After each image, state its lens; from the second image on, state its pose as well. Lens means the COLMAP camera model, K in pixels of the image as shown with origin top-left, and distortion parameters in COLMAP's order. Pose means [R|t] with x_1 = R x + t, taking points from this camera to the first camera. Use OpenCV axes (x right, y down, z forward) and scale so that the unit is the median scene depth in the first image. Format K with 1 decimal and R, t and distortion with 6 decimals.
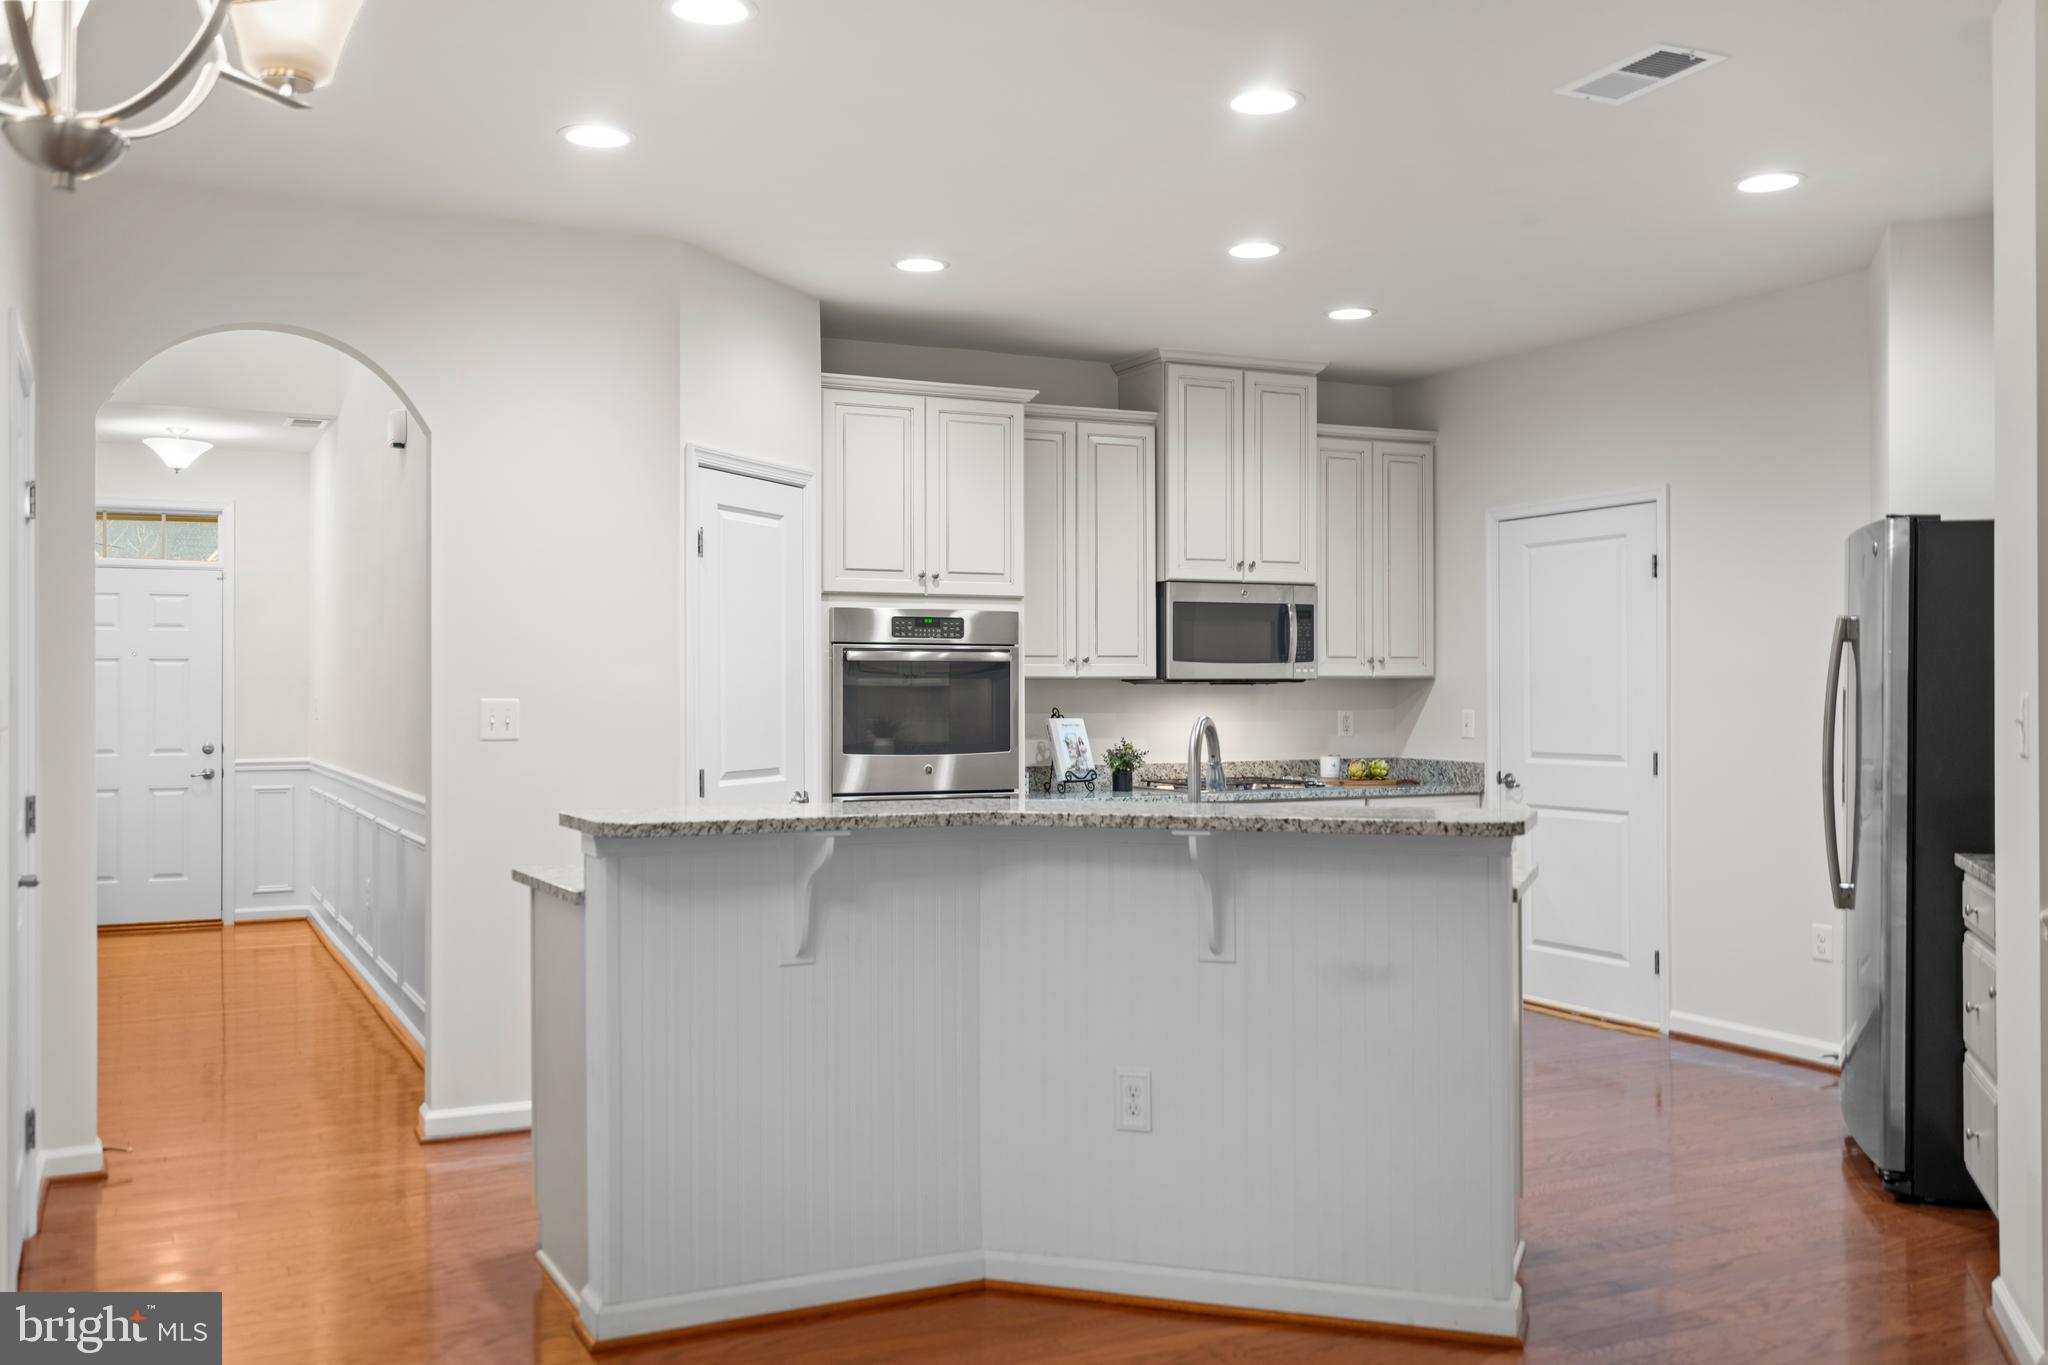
lens RADIAL K [[1821.4, 0, 1027.3], [0, 1821.4, 675.1], [0, 0, 1]] dist [0.000906, -0.005888]
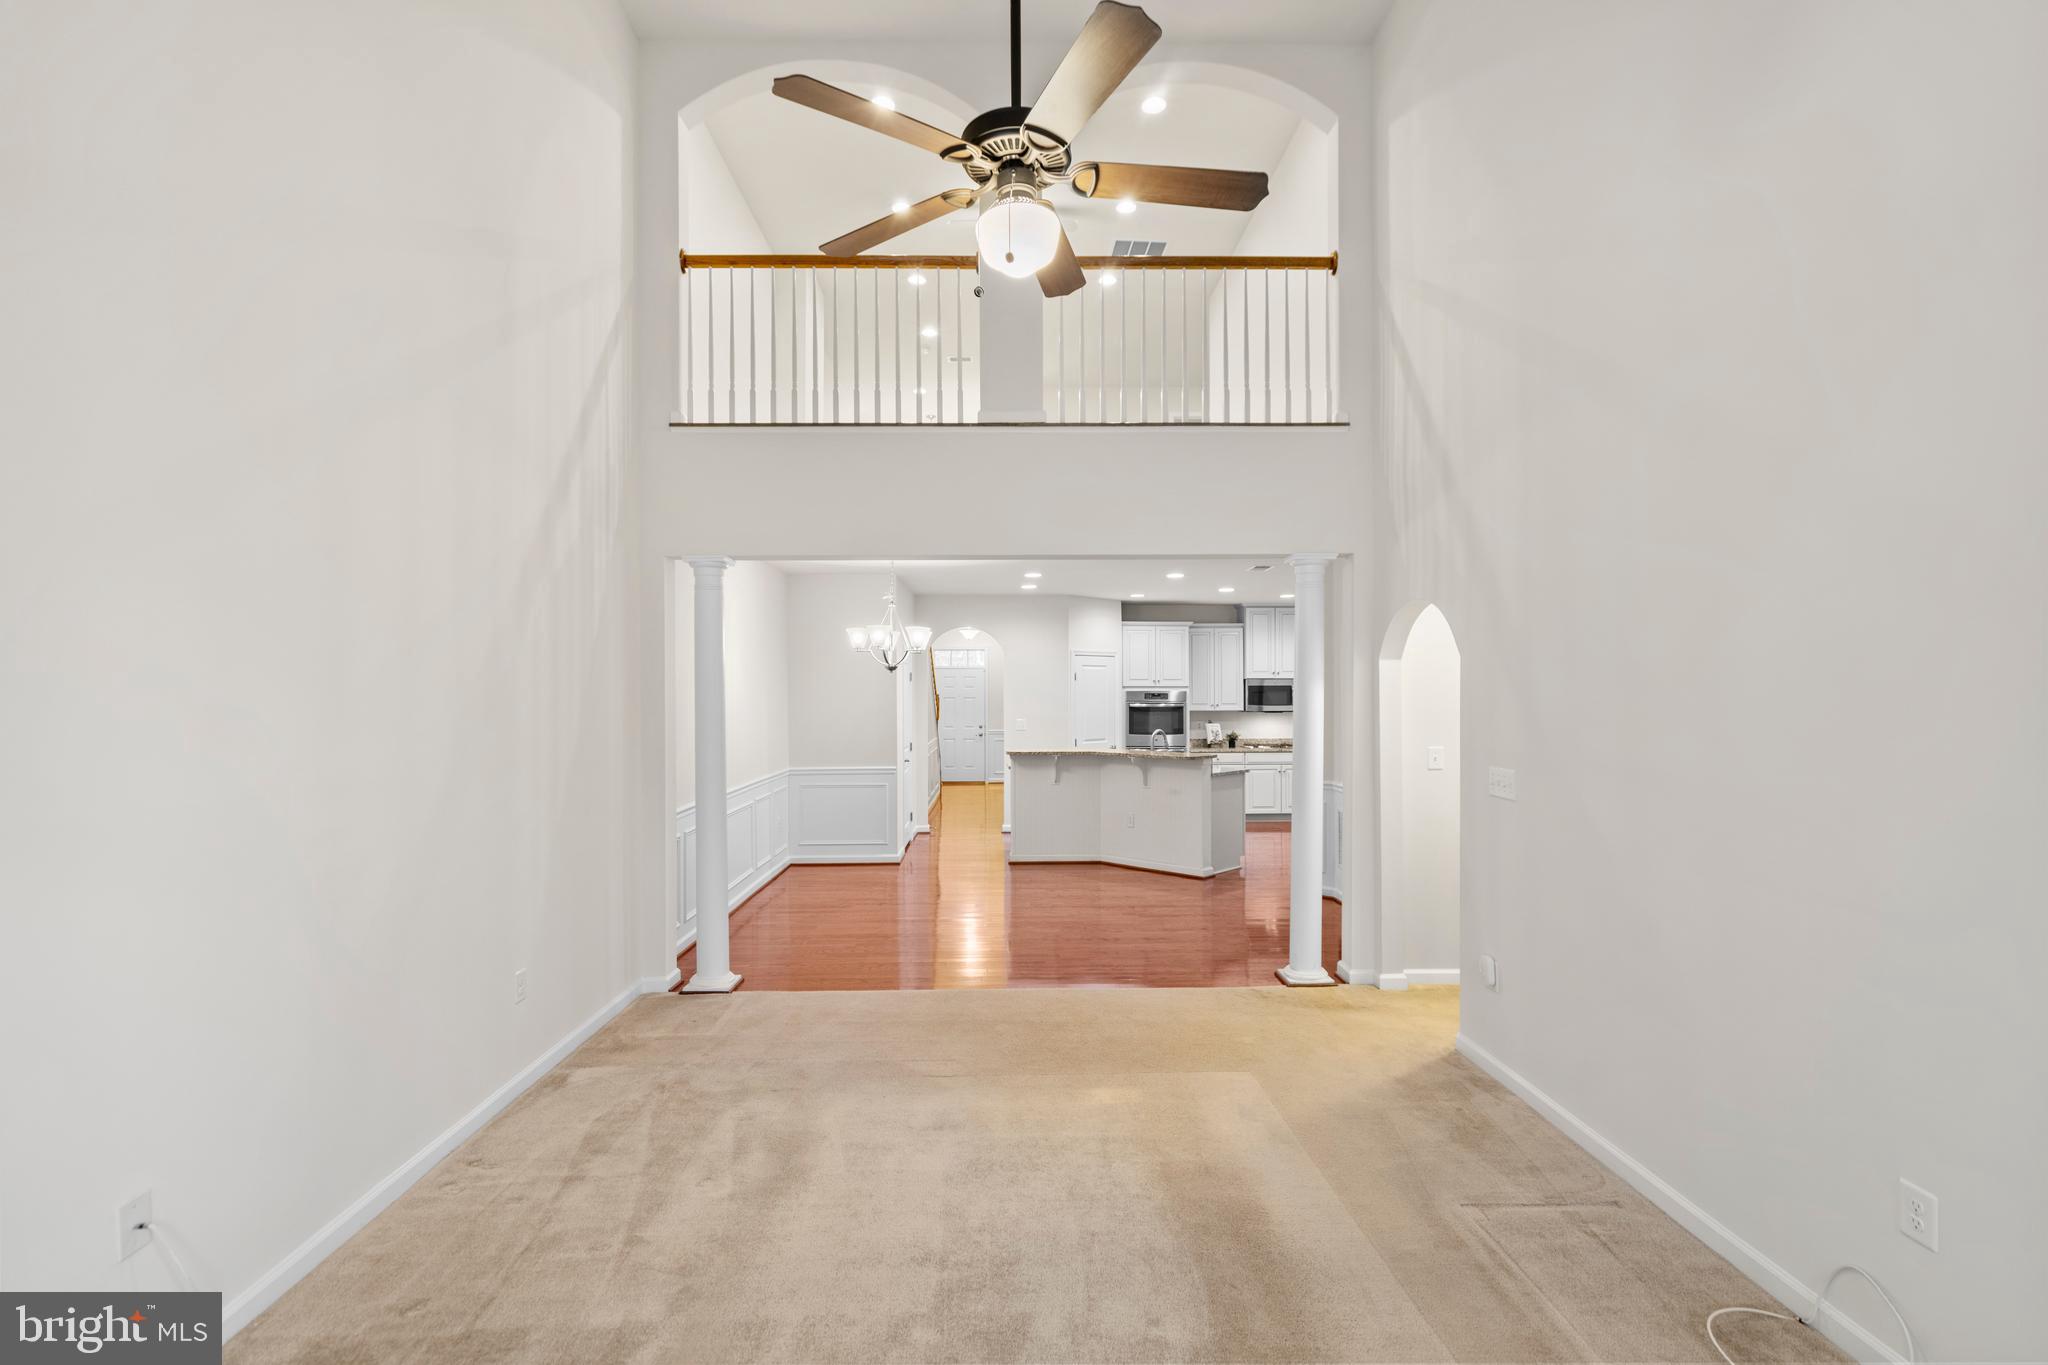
lens RADIAL K [[928.4, 0, 1025.5], [0, 928.4, 685.0], [0, 0, 1]] dist [-0.000012, 0.000106]
pose [[0.908161, -0.002391, -0.418614, 0.391280], [0.003541, 0.999992, 0.001969, -0.045945], [0.418606, -0.003271, 0.908162, -0.562793]]
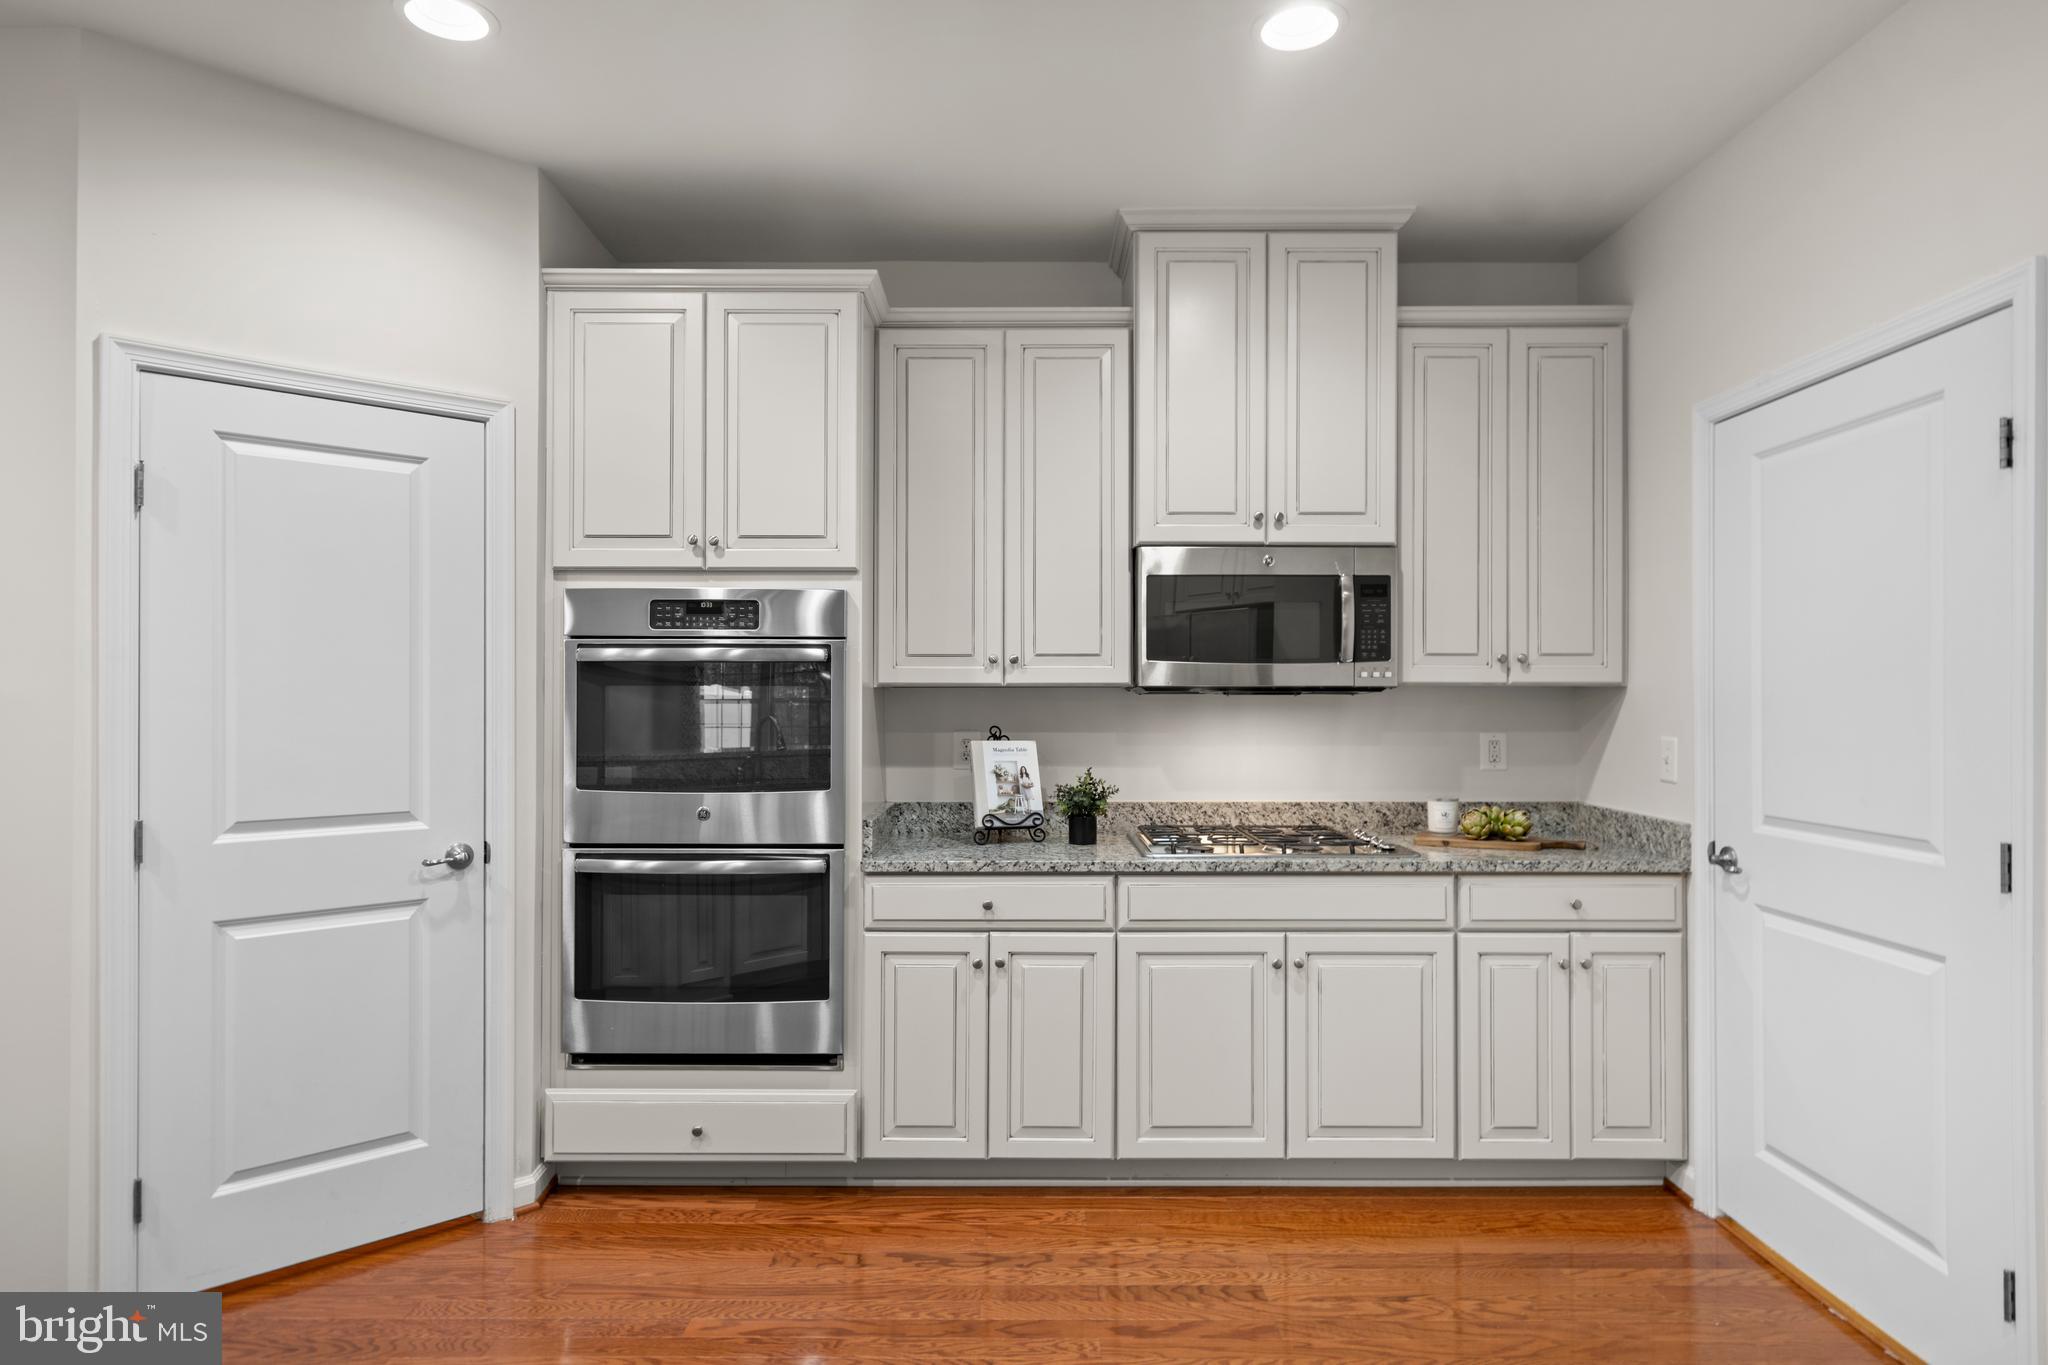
lens RADIAL K [[1161.3, 0, 1024.5], [0, 1161.3, 691.8], [0, 0, 1]] dist [-0.004600, 0.001375]
pose [[0.897518, 0.001395, -0.440975, 0.233356], [0.000706, 0.999989, 0.004598, 0.002004], [0.440977, -0.004438, 0.897508, 0.582414]]
